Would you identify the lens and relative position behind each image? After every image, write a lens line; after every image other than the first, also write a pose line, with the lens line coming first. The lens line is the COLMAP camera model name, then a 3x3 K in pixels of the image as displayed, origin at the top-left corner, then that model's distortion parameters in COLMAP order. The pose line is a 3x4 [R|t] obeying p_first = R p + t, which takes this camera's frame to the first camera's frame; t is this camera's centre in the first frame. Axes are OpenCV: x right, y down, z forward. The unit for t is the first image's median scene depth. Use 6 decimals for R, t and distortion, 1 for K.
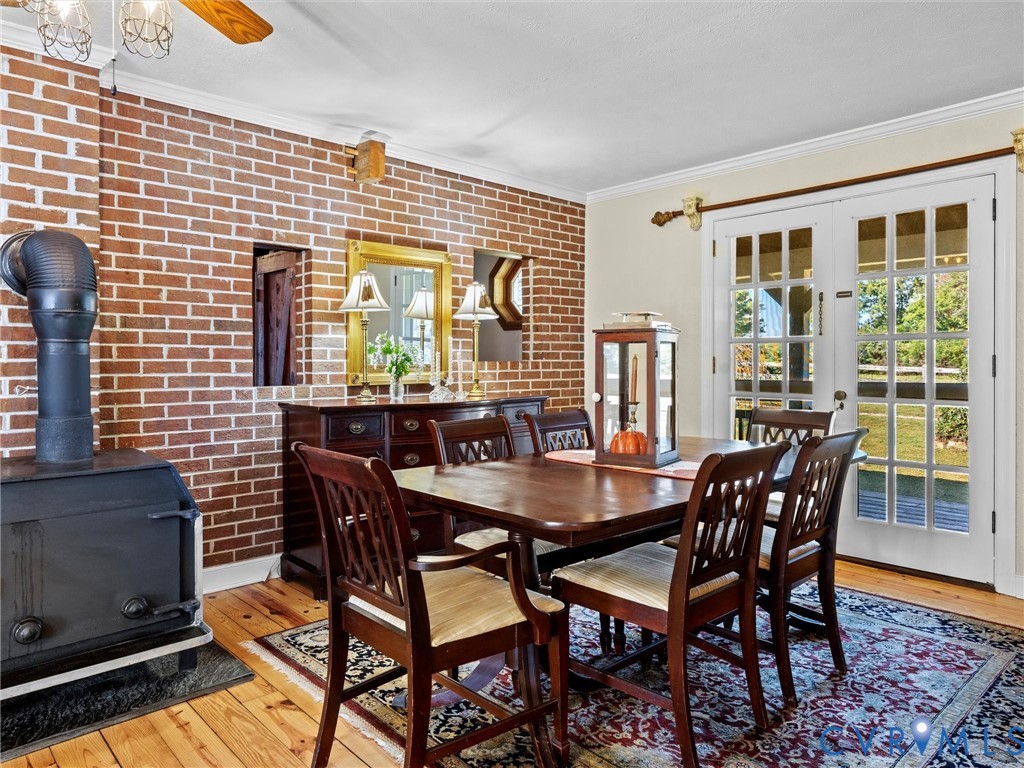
lens RADIAL K [[679.8, 0, 516.4], [0, 679.8, 368.1], [0, 0, 1]] dist [0.001486, 0.002263]
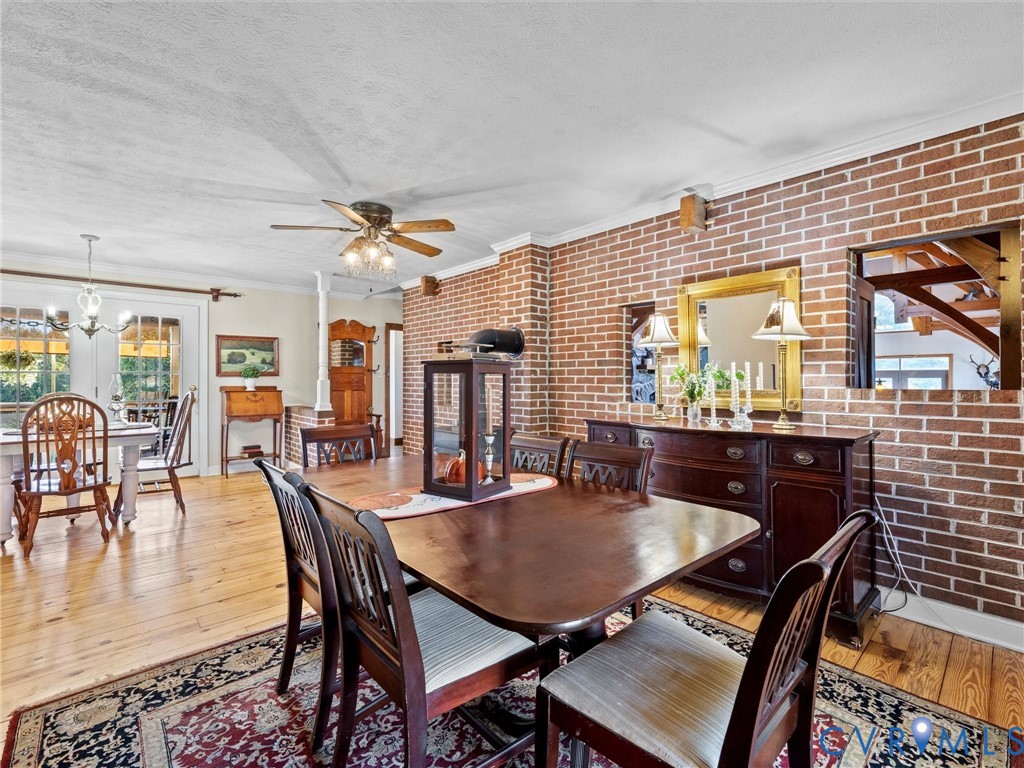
lens RADIAL K [[459.3, 0, 512.6], [0, 459.3, 381.0], [0, 0, 1]] dist [-0.003517, -0.001095]
pose [[-0.012731, 0.001691, -0.999918, 0.576217], [-0.010672, 0.999941, 0.001827, -0.018025], [0.999862, 0.010695, -0.012713, 0.716526]]
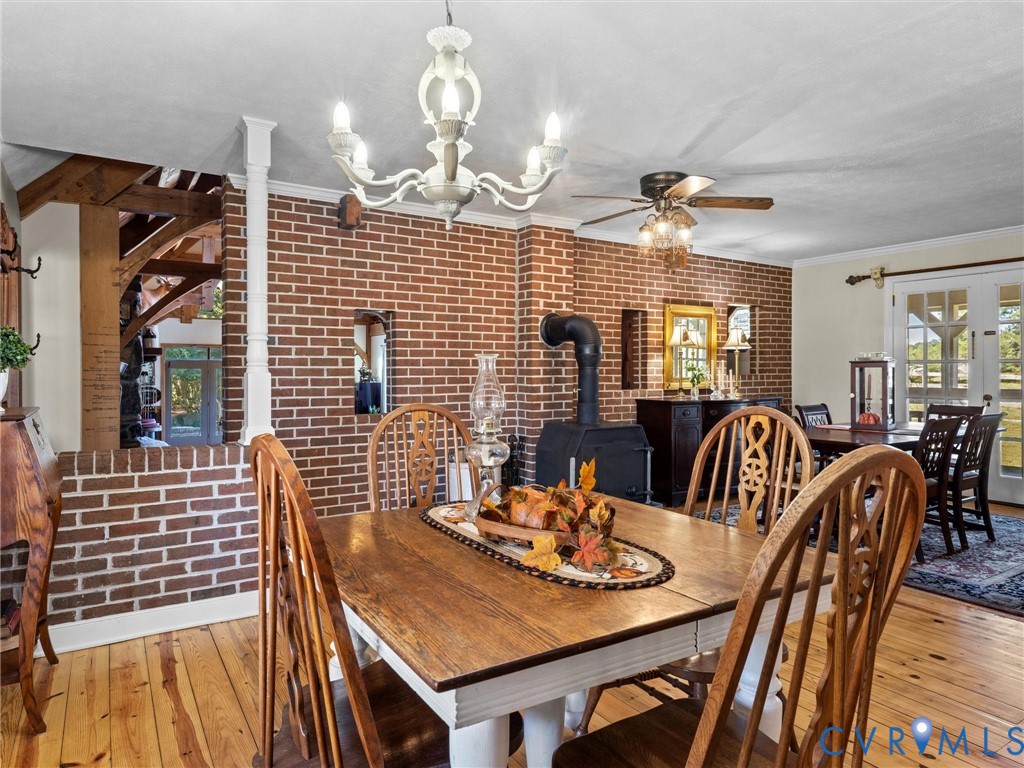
lens RADIAL K [[641.6, 0, 514.6], [0, 641.6, 370.6], [0, 0, 1]] dist [-0.001090, -0.000514]
pose [[0.983940, -0.000757, -0.178499, -0.332815], [-0.000779, 0.999963, -0.008537, -0.008292], [0.178499, 0.008539, 0.983903, -0.649523]]
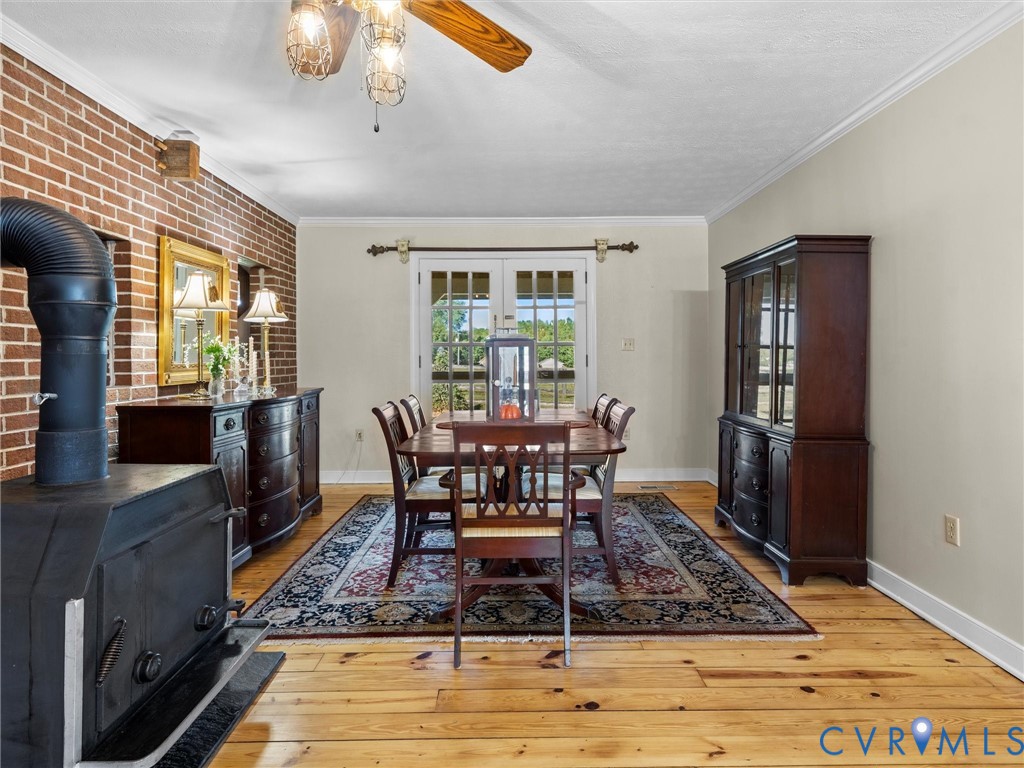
lens RADIAL K [[569.1, 0, 517.7], [0, 569.1, 358.6], [0, 0, 1]] dist [0.004175, -0.000412]
pose [[0.671915, -0.004988, 0.740611, -0.511310], [0.012433, 0.999912, -0.004546, -0.002830], [-0.740524, 0.012263, 0.671918, 0.076836]]
